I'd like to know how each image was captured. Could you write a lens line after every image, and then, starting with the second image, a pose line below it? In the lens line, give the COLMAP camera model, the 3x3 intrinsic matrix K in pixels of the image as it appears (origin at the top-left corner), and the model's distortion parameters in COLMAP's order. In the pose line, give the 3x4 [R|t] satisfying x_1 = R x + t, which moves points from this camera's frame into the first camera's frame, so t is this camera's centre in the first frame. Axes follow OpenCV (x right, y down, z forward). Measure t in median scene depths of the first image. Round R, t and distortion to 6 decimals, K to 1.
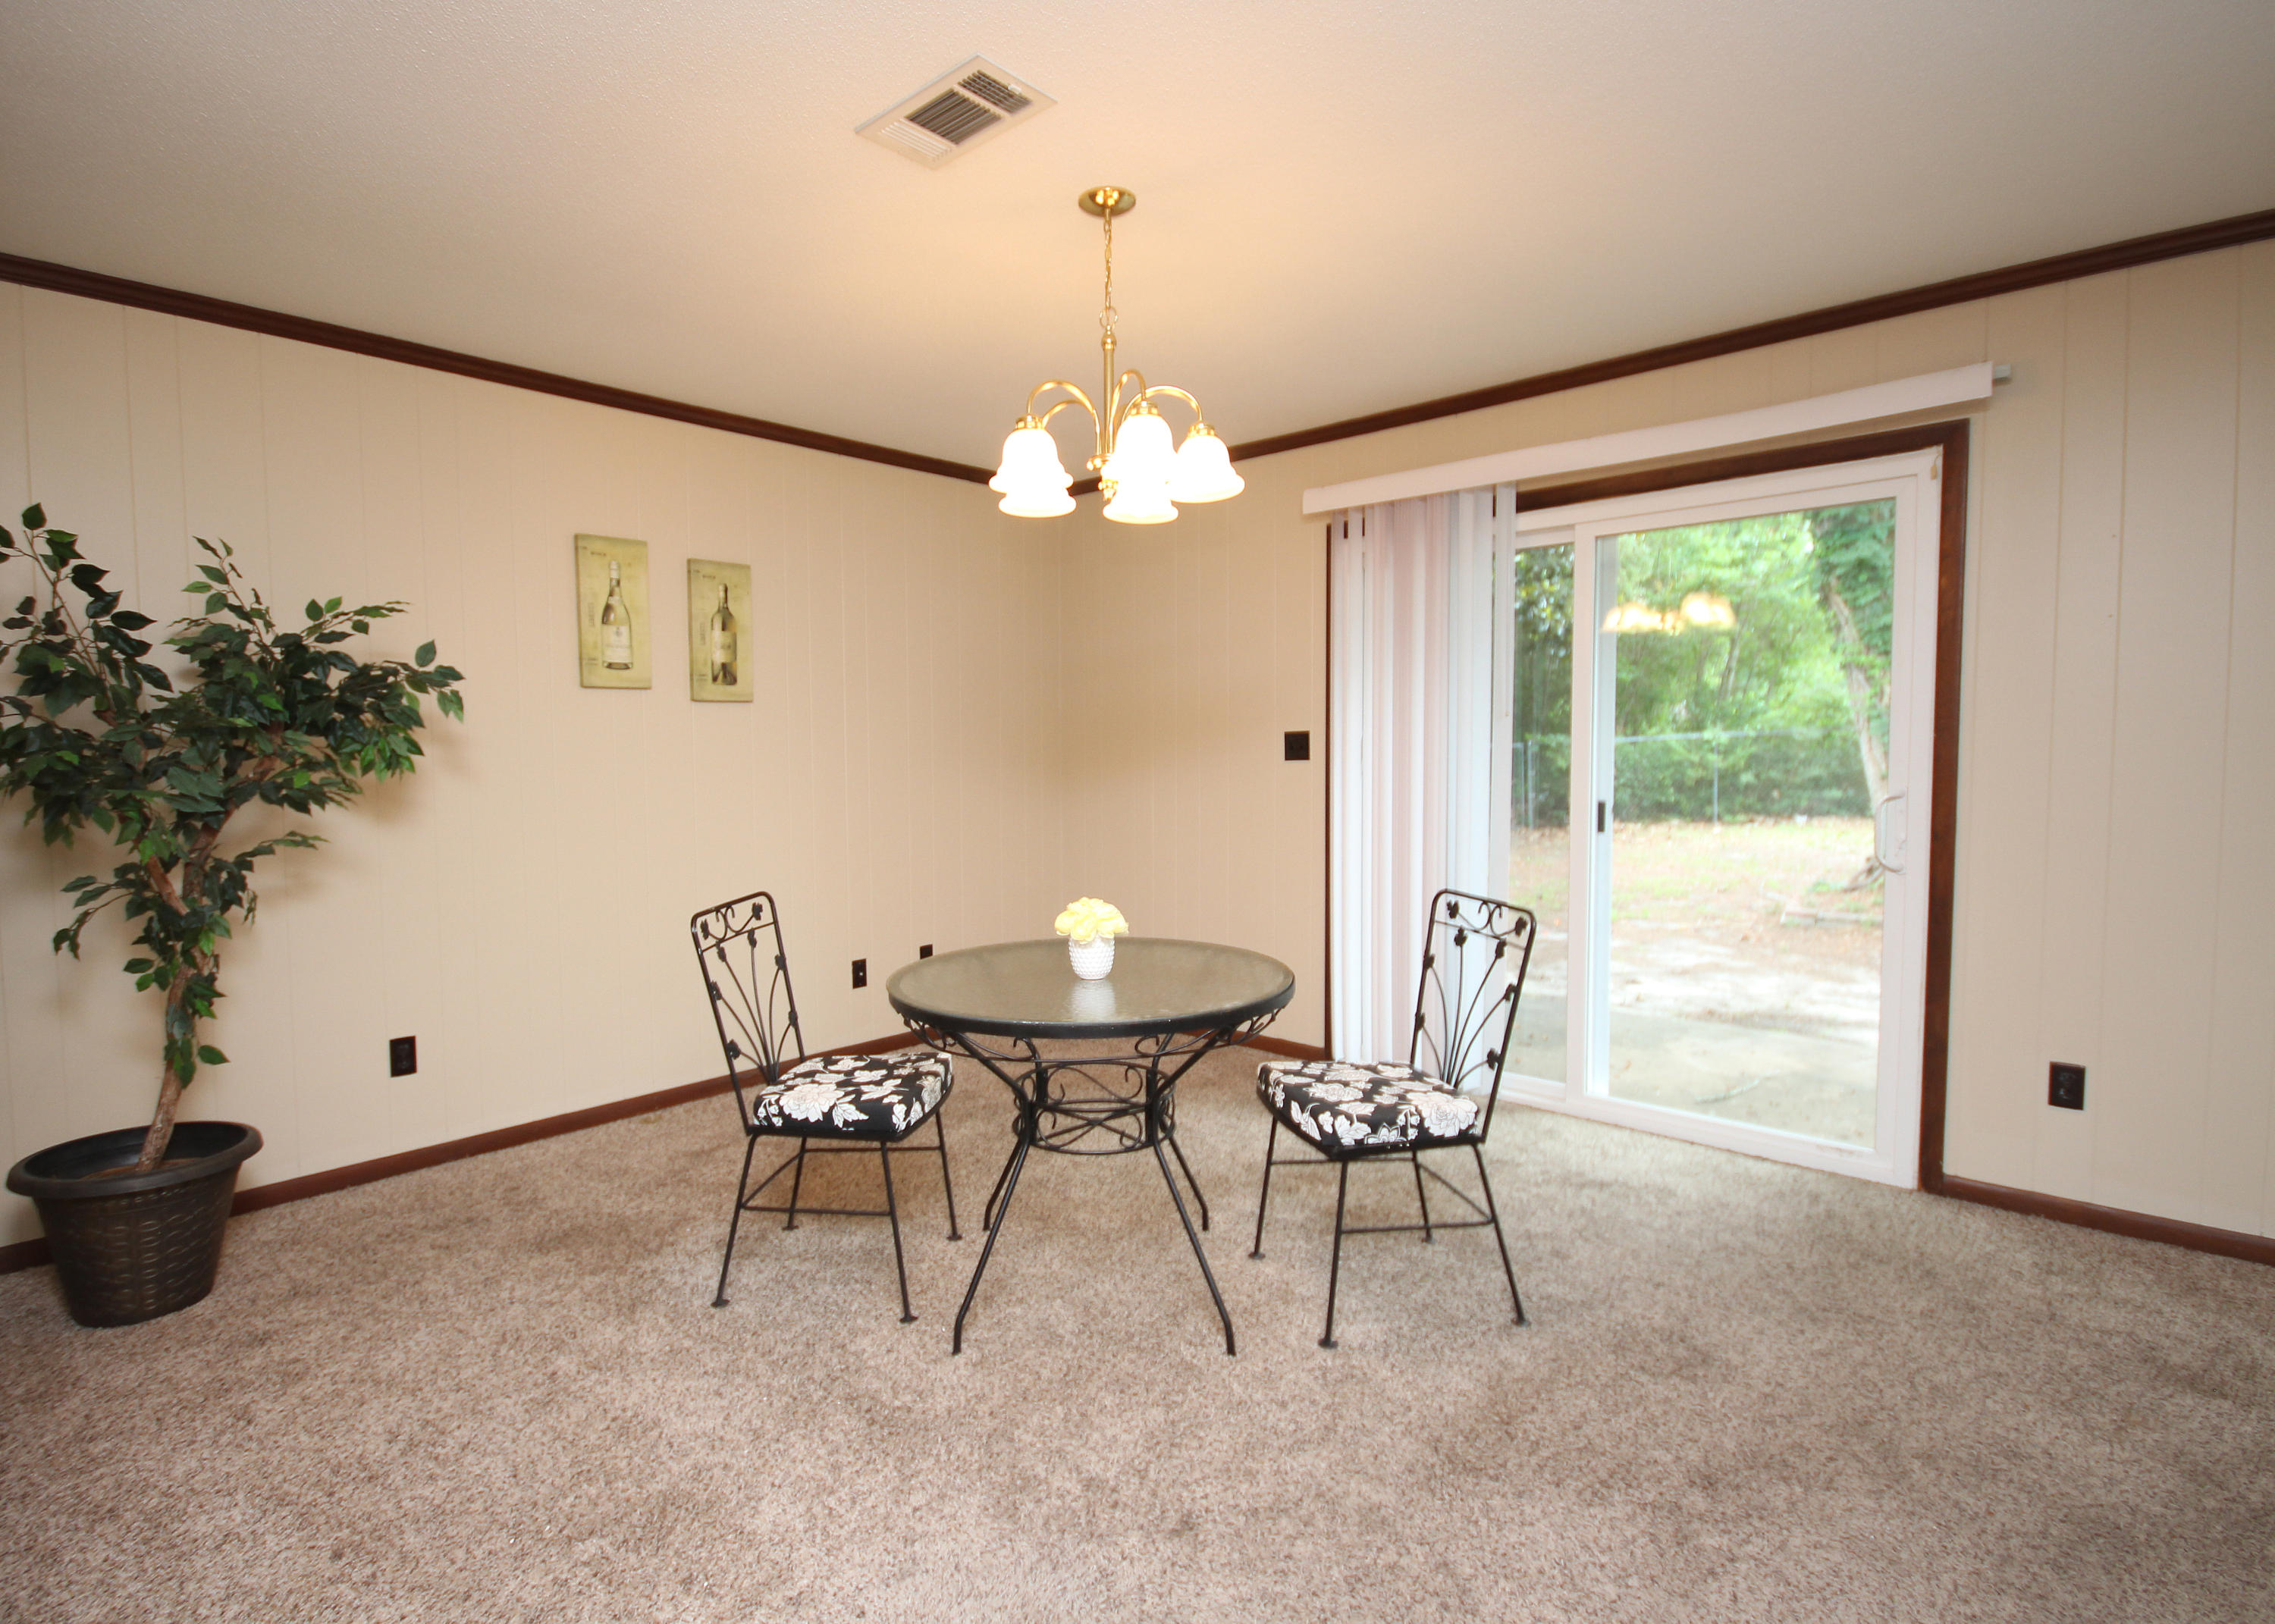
lens RADIAL K [[1119.5, 0, 1128.2], [0, 1119.5, 800.0], [0, 0, 1]] dist [0.004234, -0.000162]
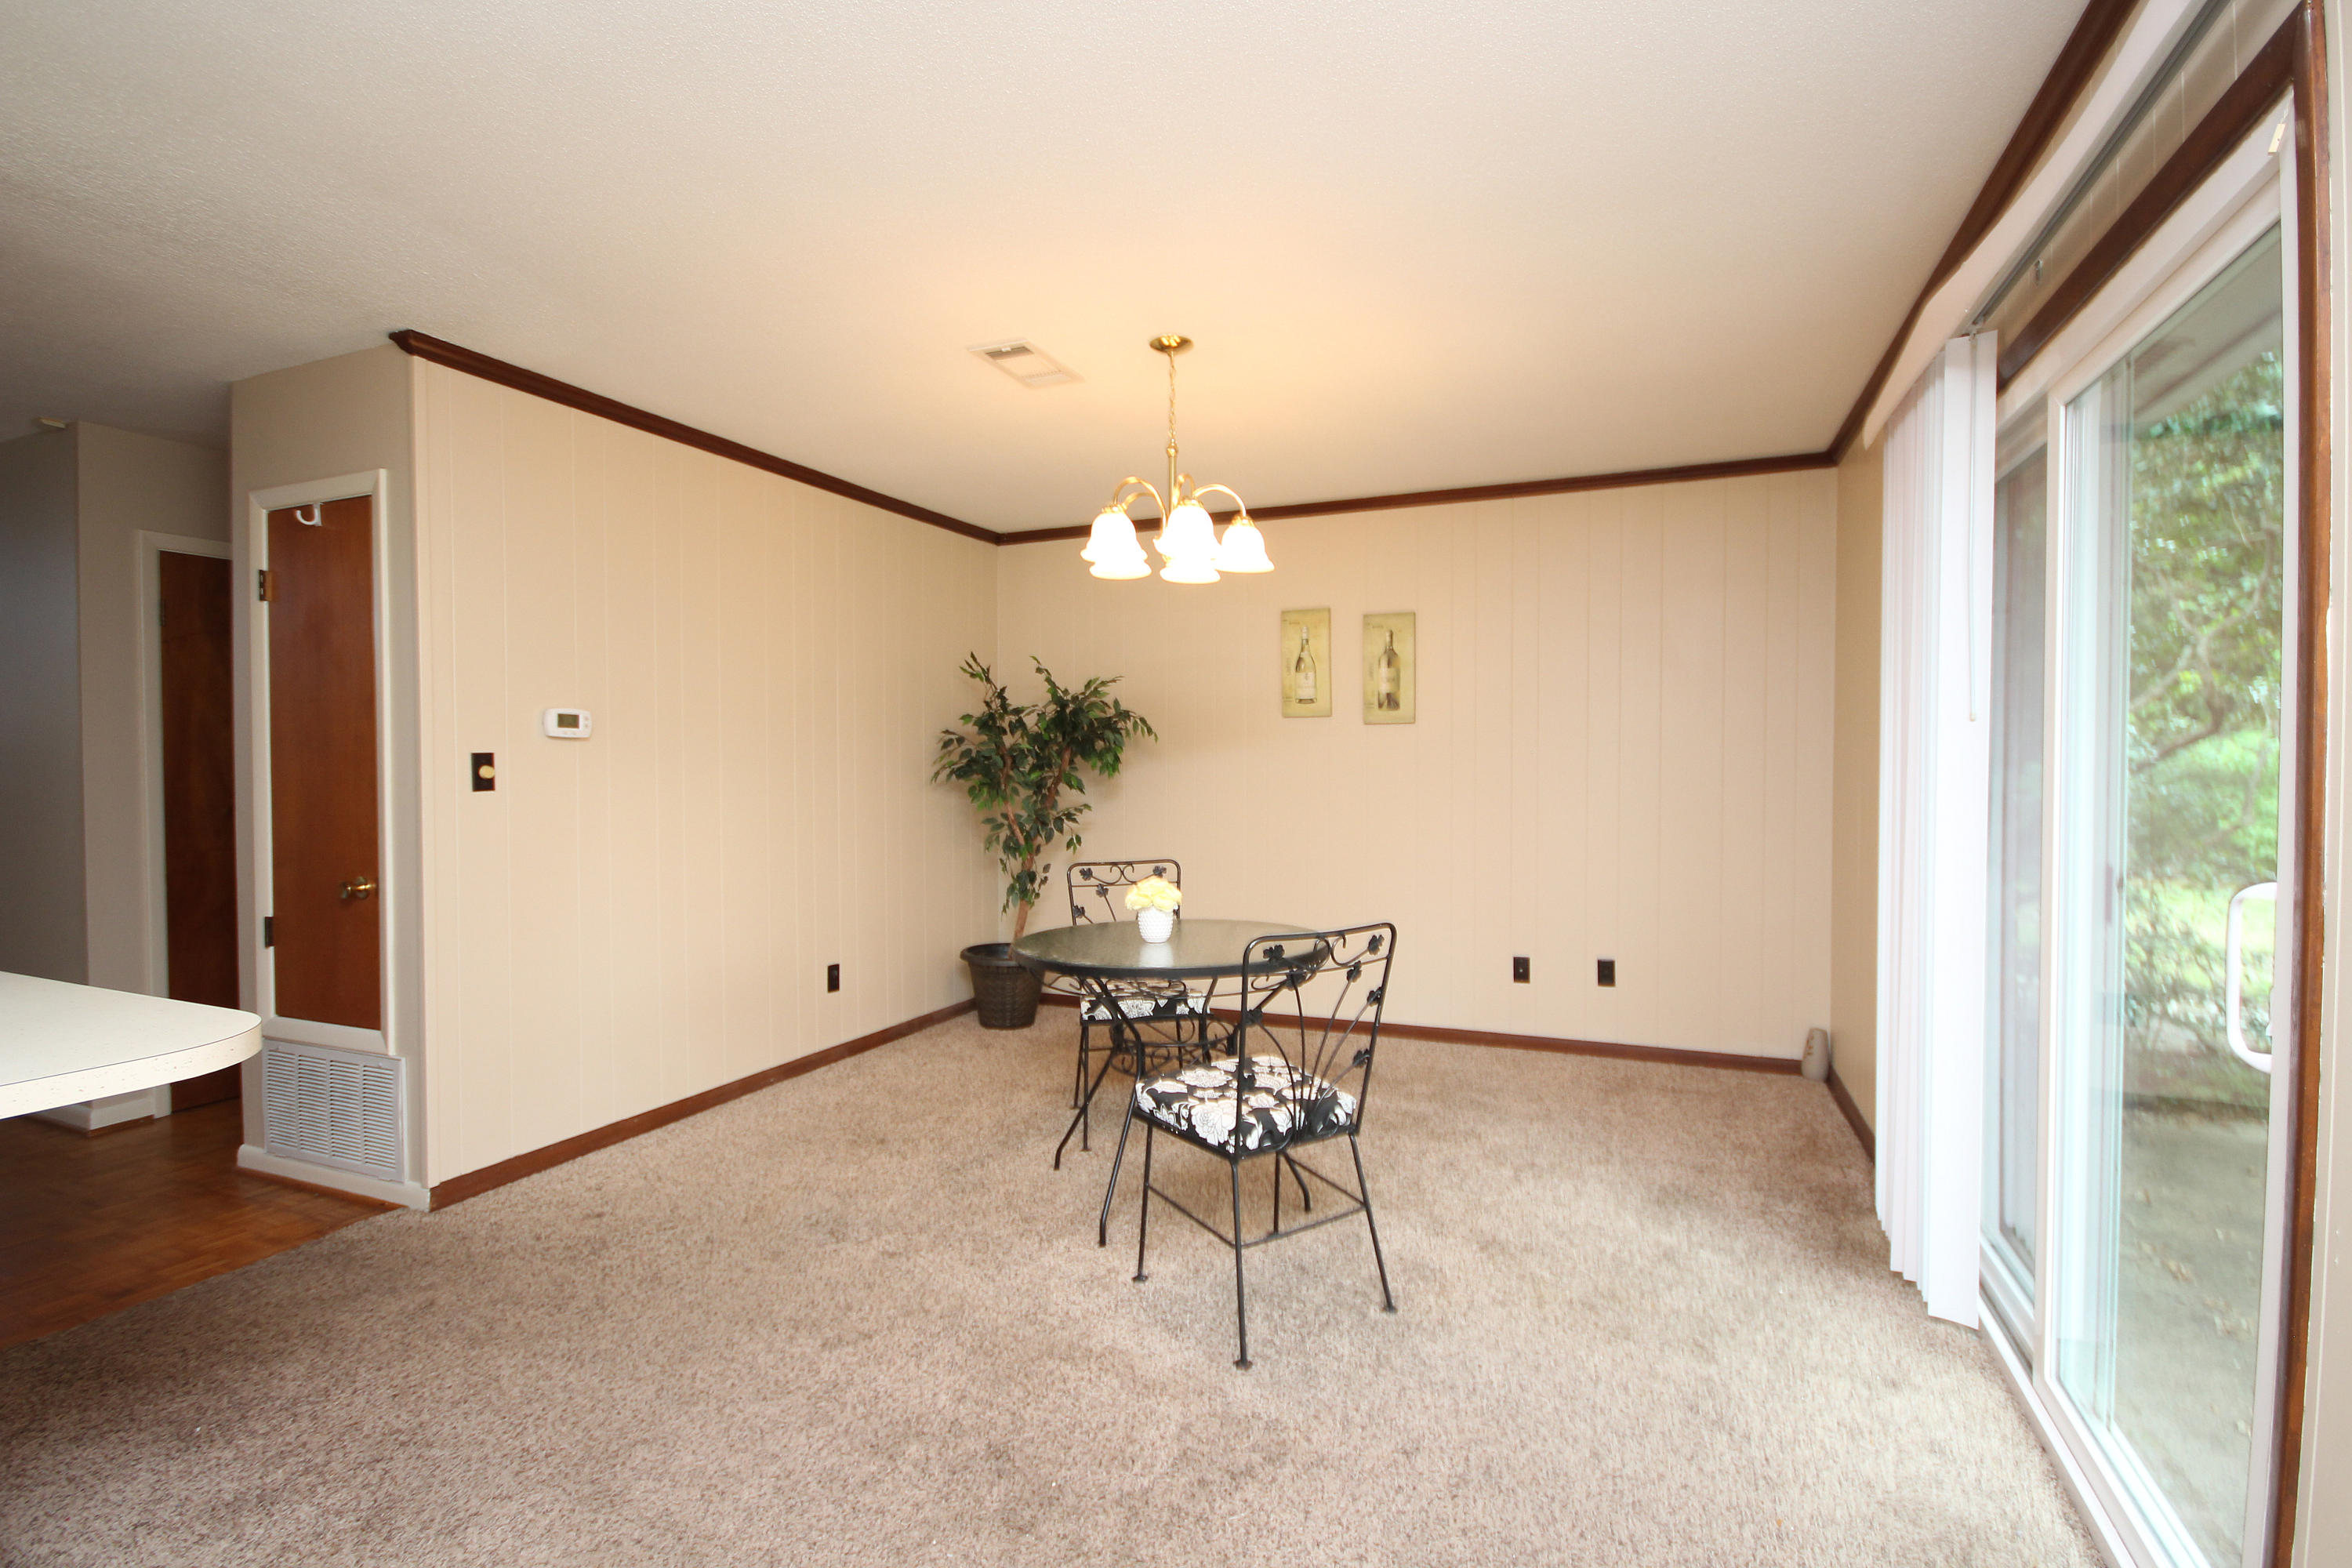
lens RADIAL K [[1104.5, 0, 1184.7], [0, 1104.5, 784.5], [0, 0, 1]] dist [0.001057, 0.001748]
pose [[0.347352, 0.029393, -0.937274, 0.779678], [-0.047082, 0.998795, 0.013874, -0.027762], [0.936552, 0.039309, 0.348317, 0.387070]]
